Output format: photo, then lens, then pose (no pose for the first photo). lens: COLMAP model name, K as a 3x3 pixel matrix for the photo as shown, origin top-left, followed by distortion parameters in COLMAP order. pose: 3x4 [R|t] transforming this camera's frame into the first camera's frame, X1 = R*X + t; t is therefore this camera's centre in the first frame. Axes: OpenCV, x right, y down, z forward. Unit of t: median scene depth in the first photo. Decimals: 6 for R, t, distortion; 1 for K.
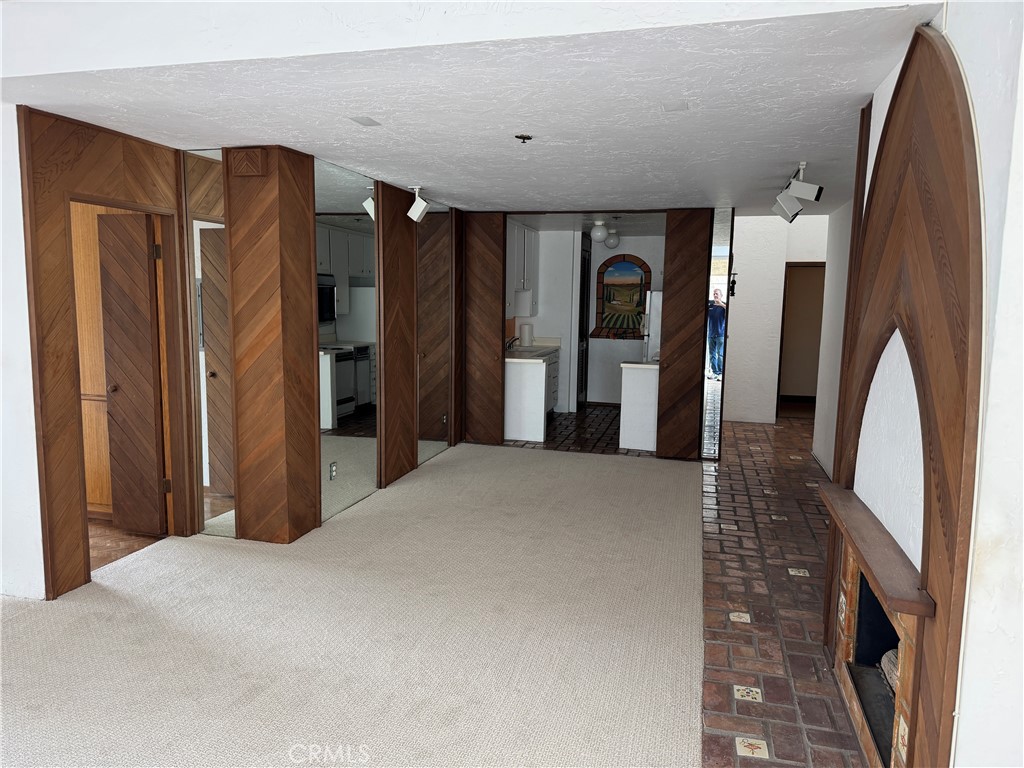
lens RADIAL K [[716.6, 0, 540.3], [0, 716.6, 388.7], [0, 0, 1]] dist [0.008922, -0.031758]
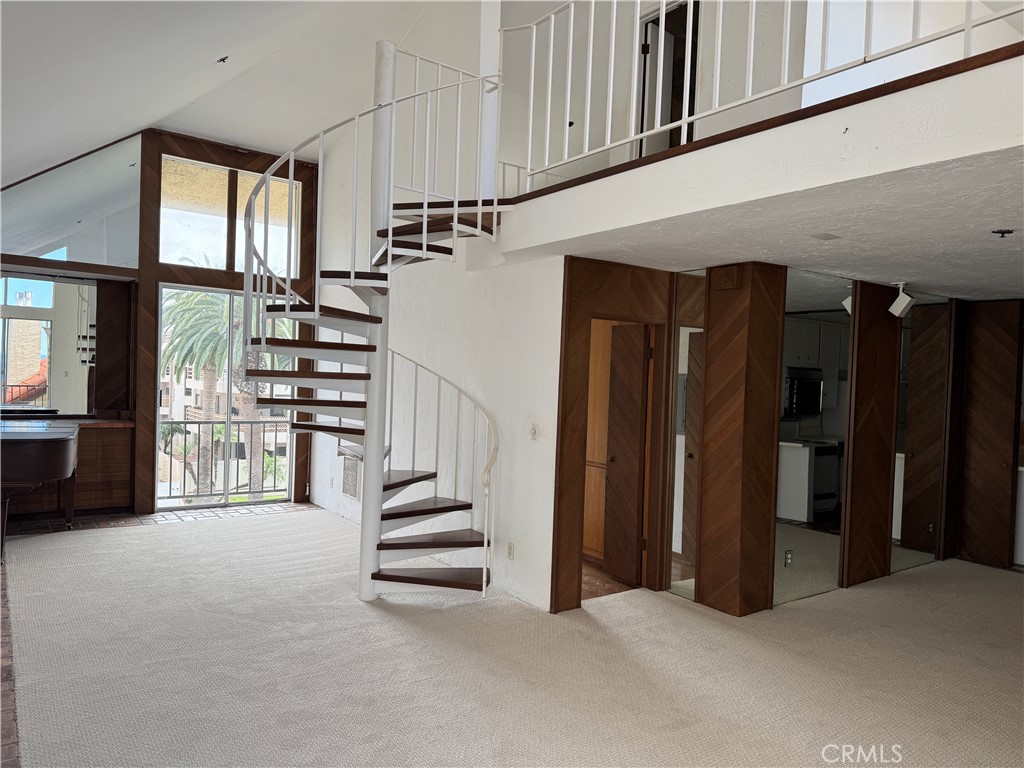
lens RADIAL K [[716.6, 0, 511.6], [0, 716.6, 384.0], [0, 0, 1]] dist [0.008922, -0.031758]
pose [[0.760685, 0.018851, -0.648847, 0.091654], [-0.104457, 0.990106, -0.093695, 0.005254], [0.640661, 0.139049, 0.755128, -0.093748]]
